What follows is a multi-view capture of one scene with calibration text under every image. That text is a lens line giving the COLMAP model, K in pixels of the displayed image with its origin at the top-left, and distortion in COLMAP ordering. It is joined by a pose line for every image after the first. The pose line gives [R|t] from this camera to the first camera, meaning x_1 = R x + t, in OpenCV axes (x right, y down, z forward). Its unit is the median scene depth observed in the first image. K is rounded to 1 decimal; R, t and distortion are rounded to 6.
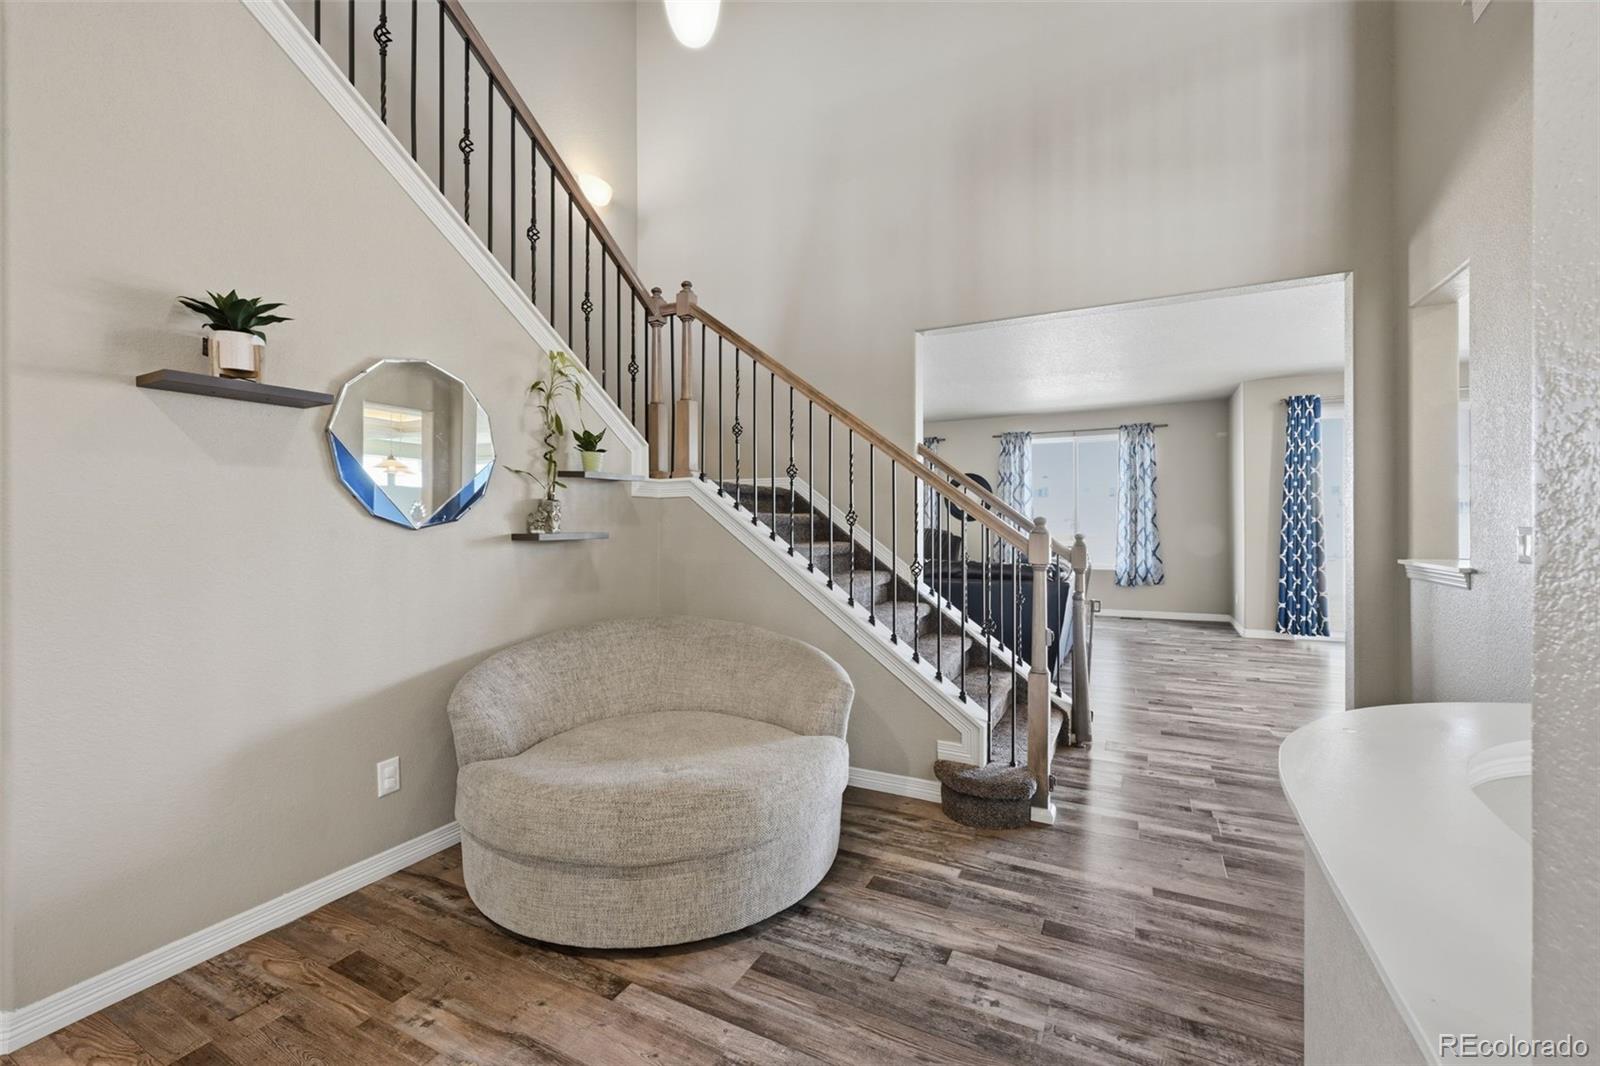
lens RADIAL K [[652.8, 0, 800.0], [0, 652.8, 533.0], [0, 0, 1]] dist [0.002388, 0.000144]
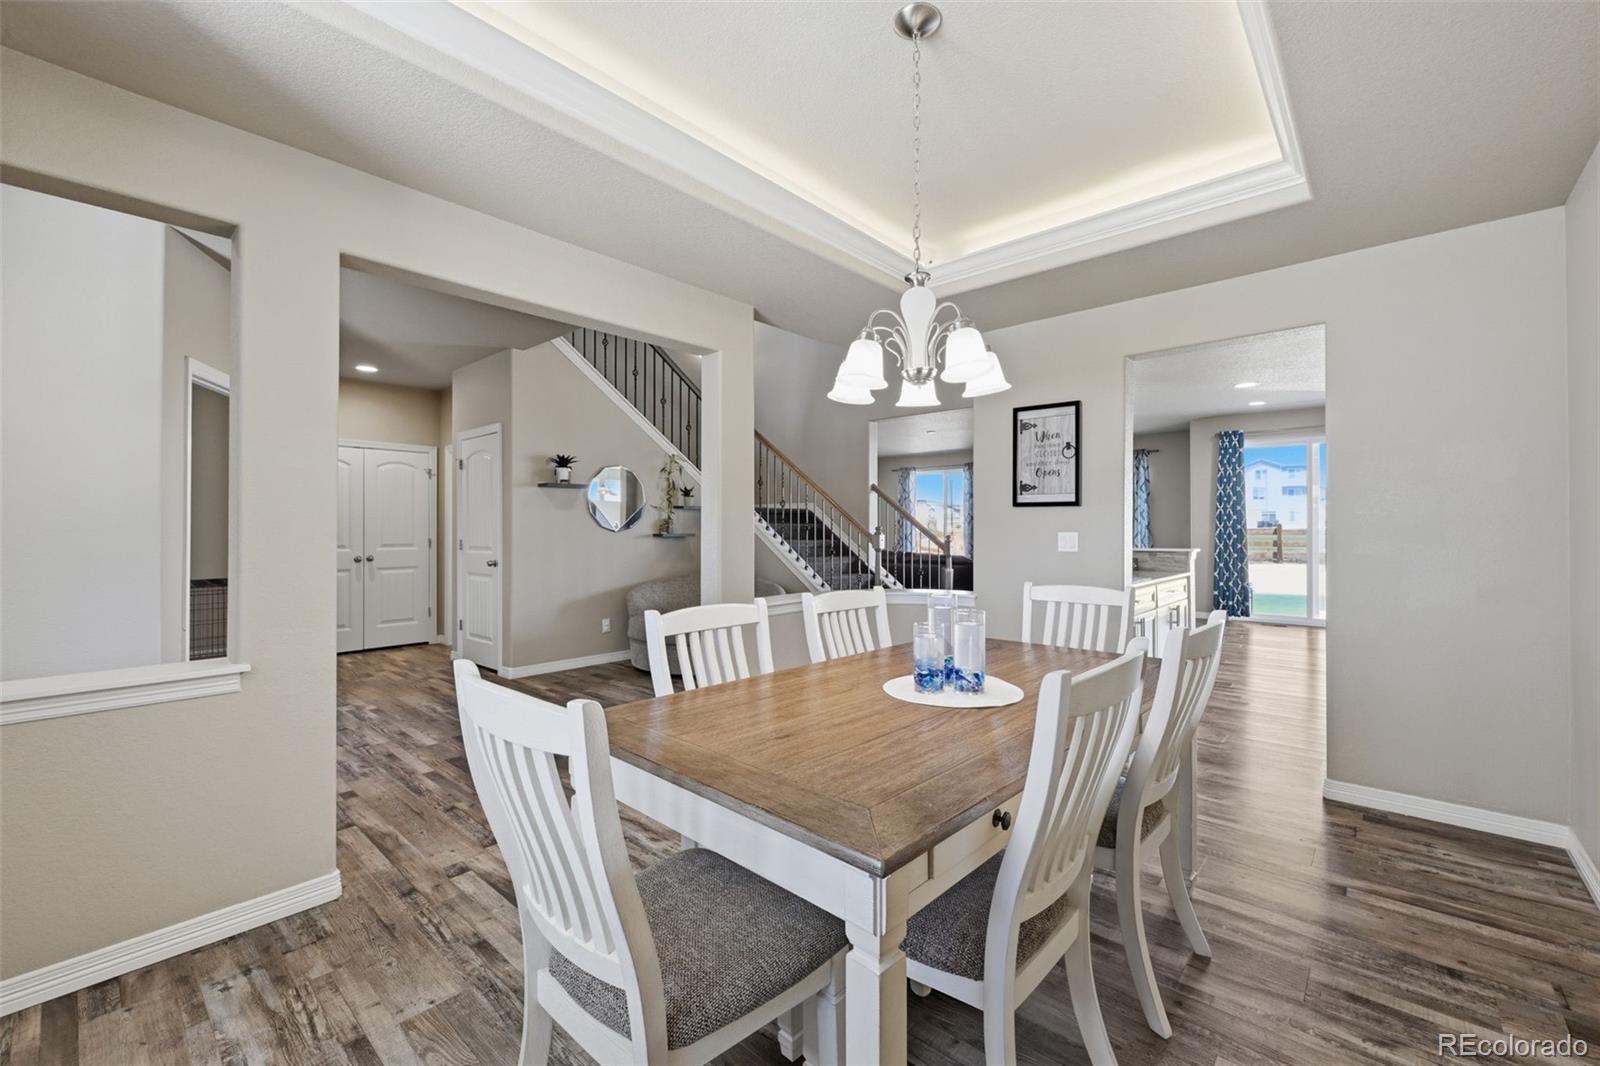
lens RADIAL K [[652.8, 0, 800.0], [0, 652.8, 533.0], [0, 0, 1]] dist [0.002388, 0.000144]
pose [[0.961955, 0.001686, -0.273203, 0.648550], [-0.004405, 0.999947, -0.009341, 0.016793], [0.273173, 0.010190, 0.961911, -1.018860]]
